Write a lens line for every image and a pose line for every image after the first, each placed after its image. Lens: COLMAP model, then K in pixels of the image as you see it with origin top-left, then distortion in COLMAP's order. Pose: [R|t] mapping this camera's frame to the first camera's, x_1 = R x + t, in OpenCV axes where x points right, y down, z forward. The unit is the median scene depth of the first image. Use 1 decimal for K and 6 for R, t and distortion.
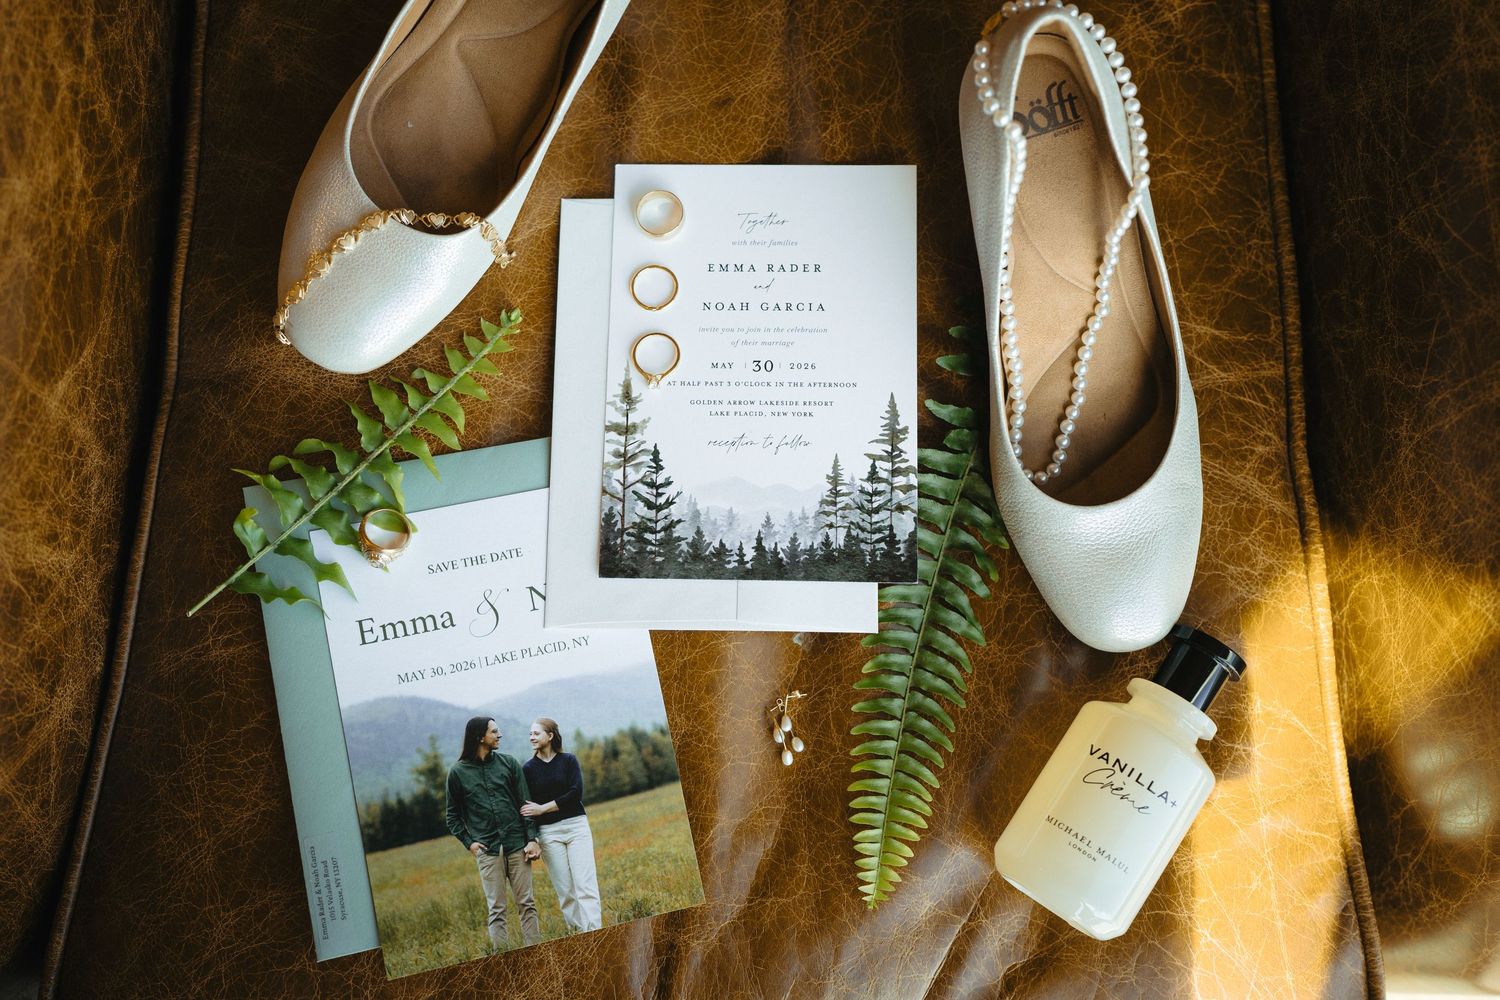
lens RADIAL K [[1520.5, 0, 736.4], [0, 1520.5, 496.8], [0, 0, 1]] dist [-0.000880, 0.022385]
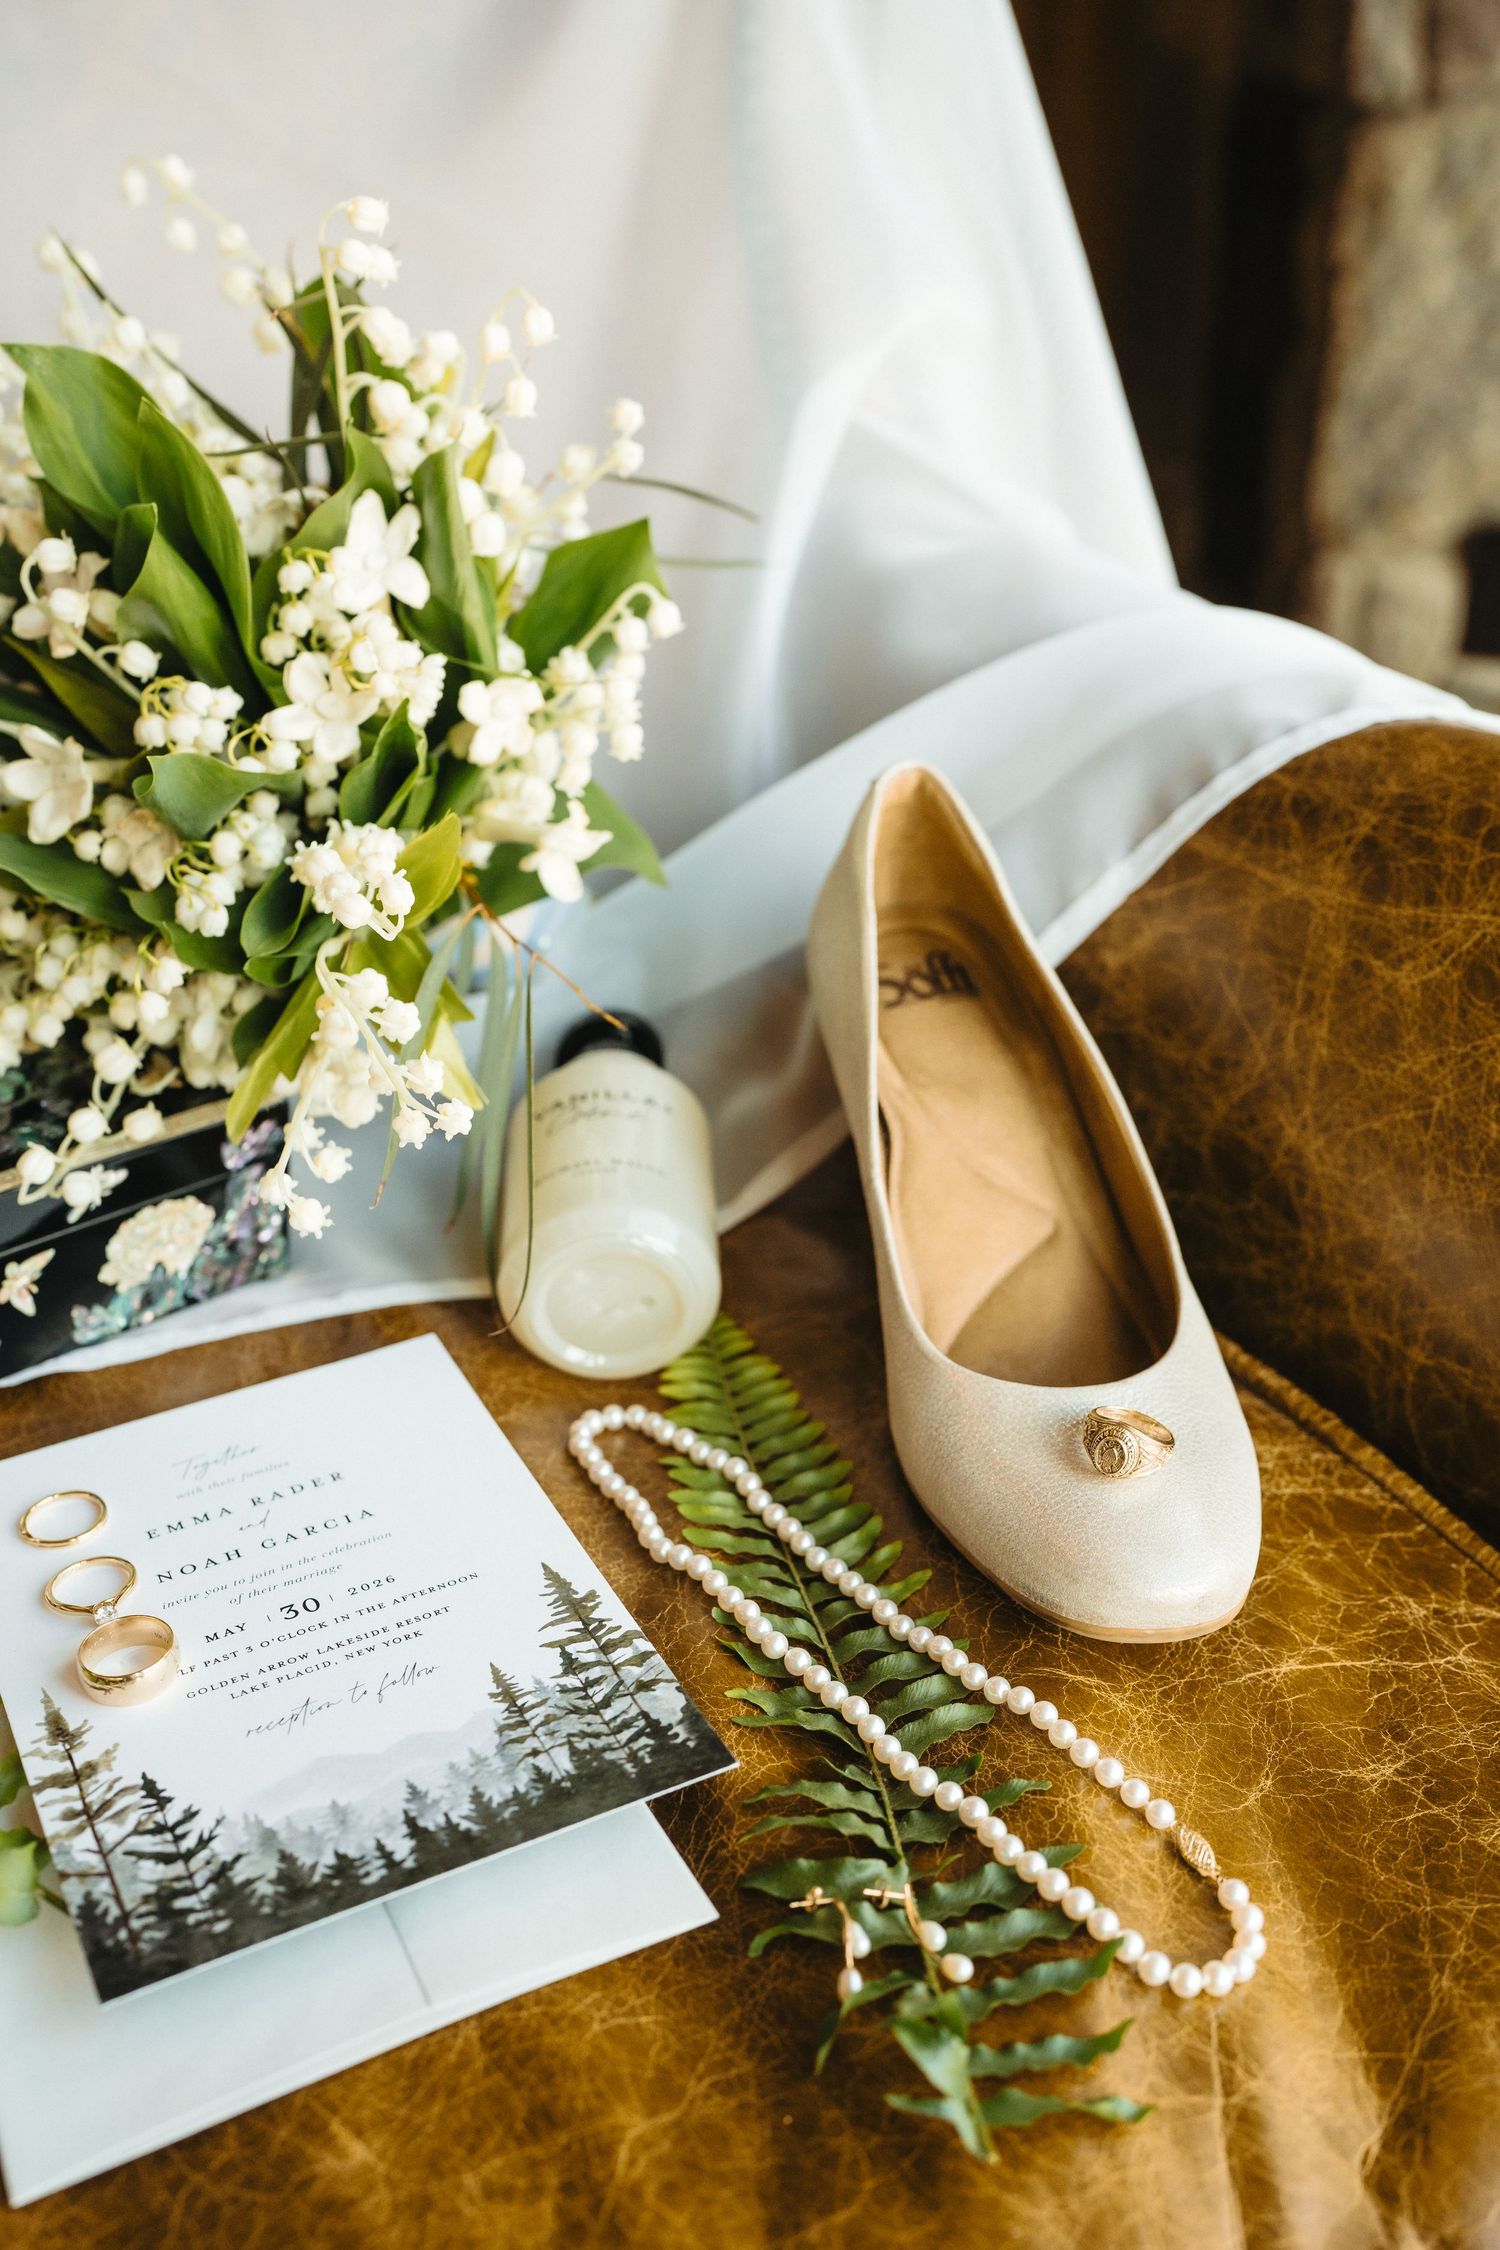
lens RADIAL K [[2280.7, 0, 736.9], [0, 2280.7, 1130.5], [0, 0, 1]] dist [-0.000880, 0.022385]
pose [[0.883800, -0.216408, 0.414807, -0.146274], [0.458517, 0.576971, -0.675919, 0.438175], [-0.093057, 0.787573, 0.609154, 0.370489]]
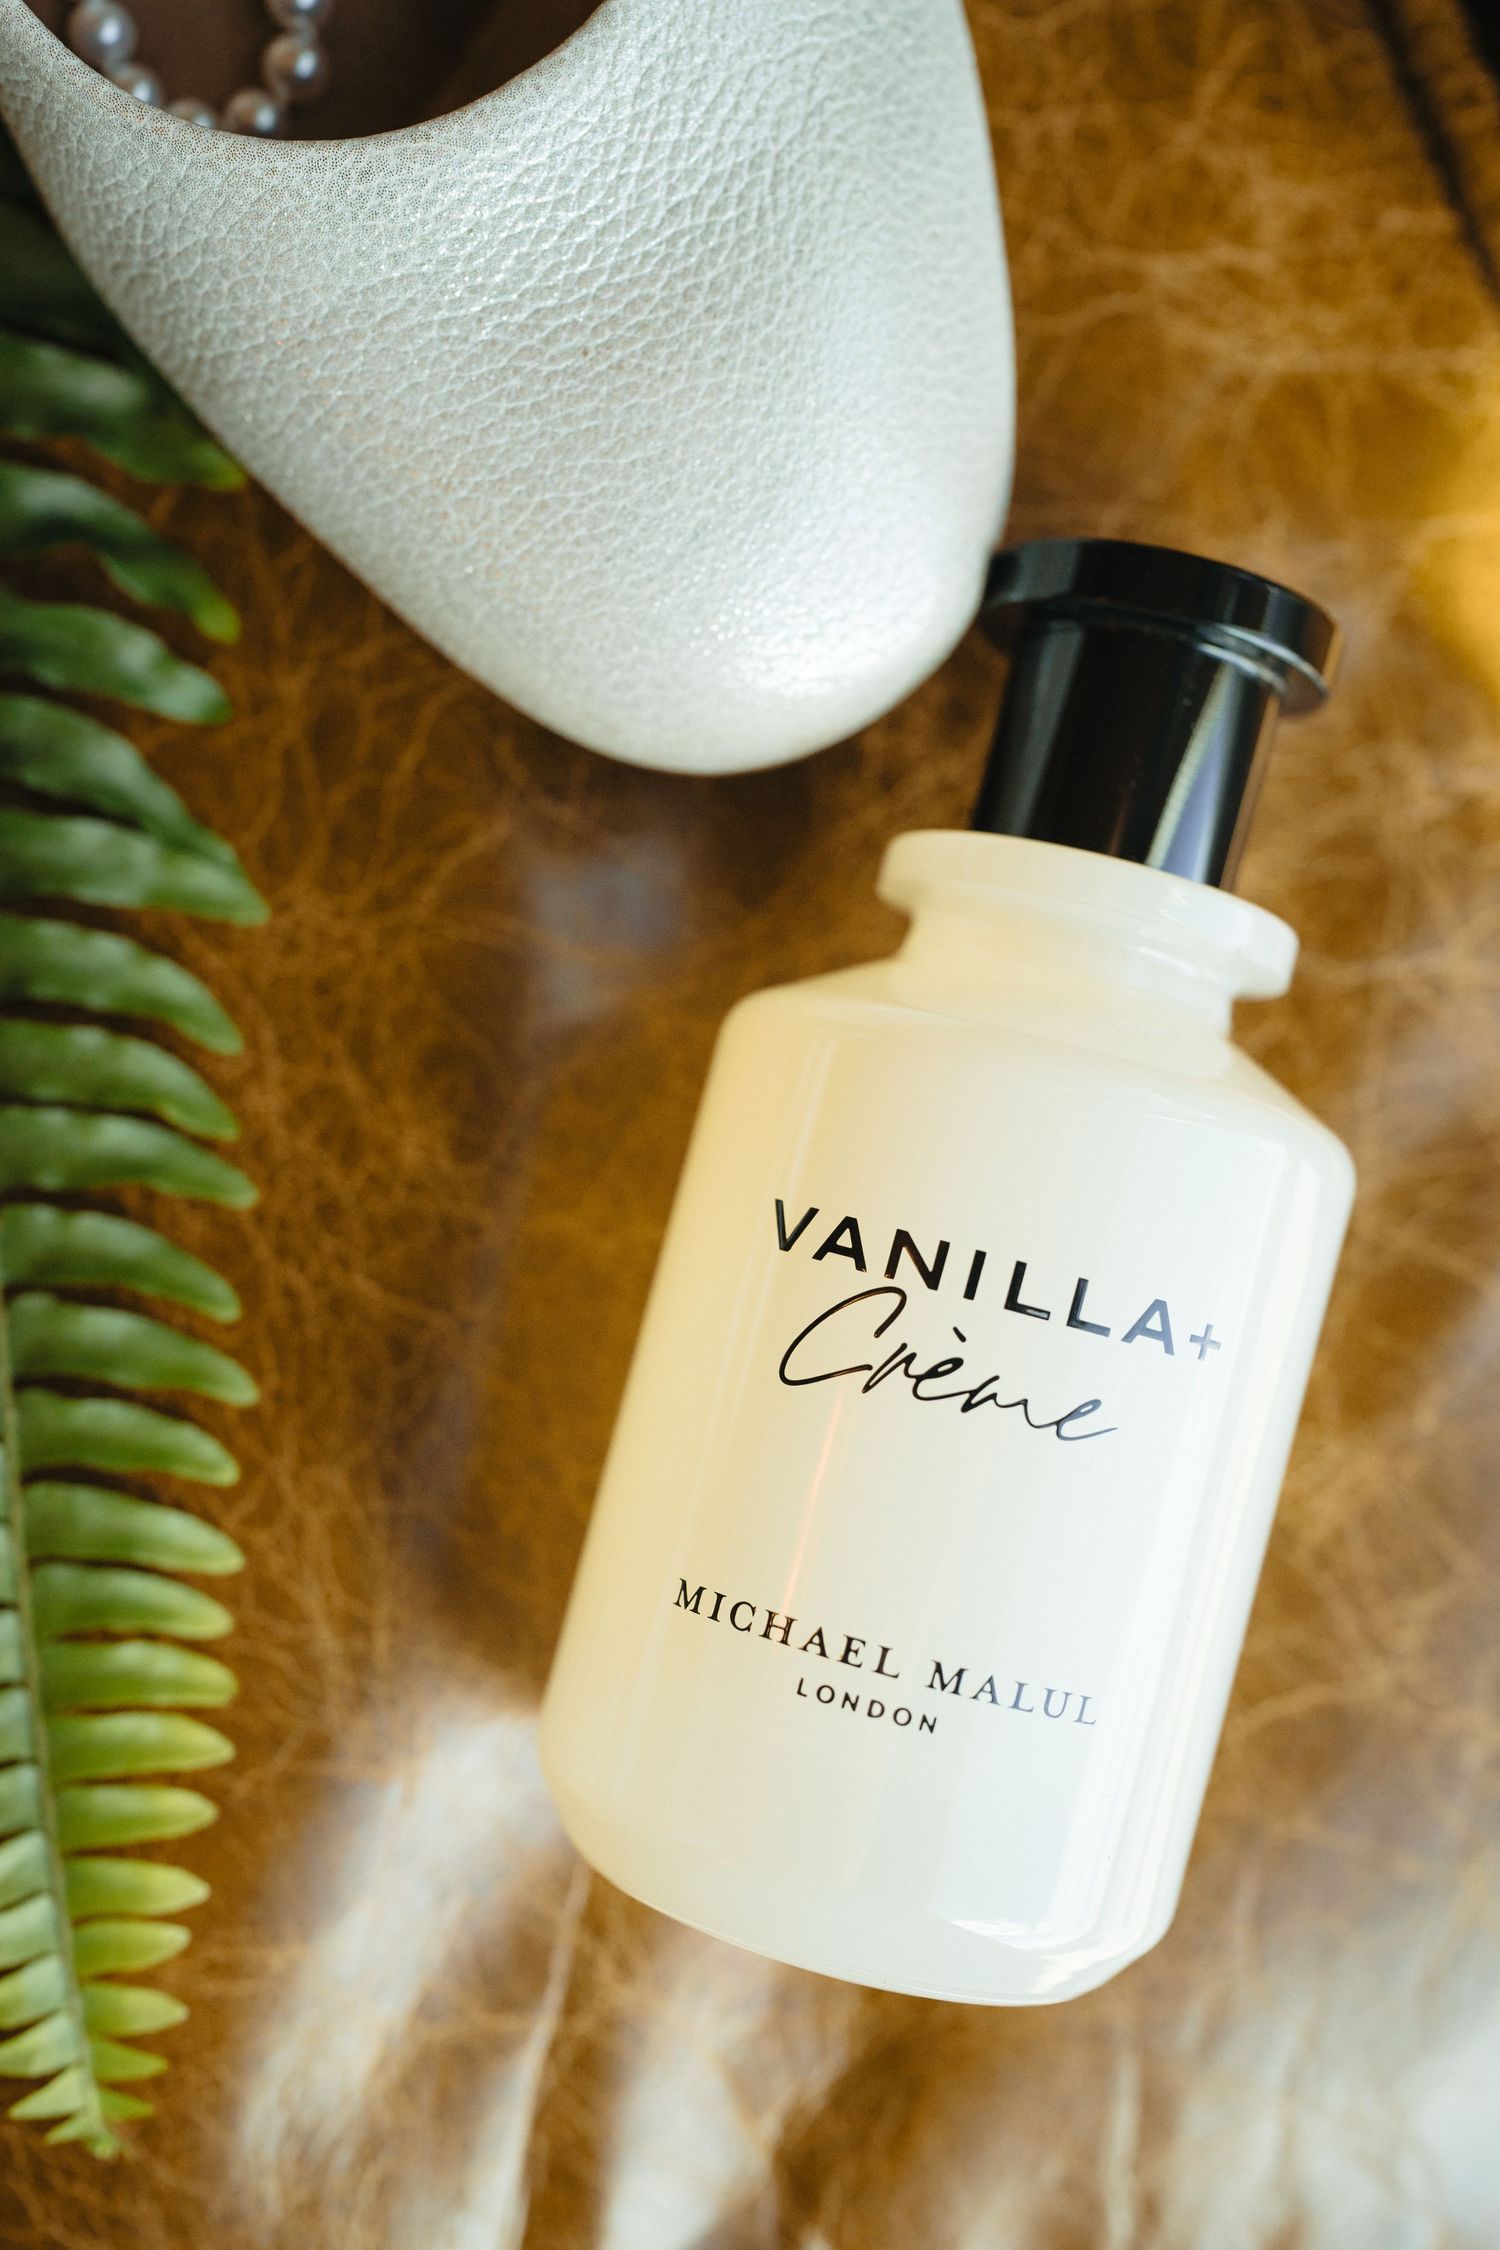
lens RADIAL K [[2537.3, 0, 750.0], [0, 2537.3, 1125.0], [0, 0, 1]] dist [0.001328, 0.014176]
pose [[0.940391, -0.331965, 0.073916, 0.196079], [0.315475, 0.932652, 0.175031, 0.084279], [-0.127042, -0.141279, 0.981784, 0.614937]]
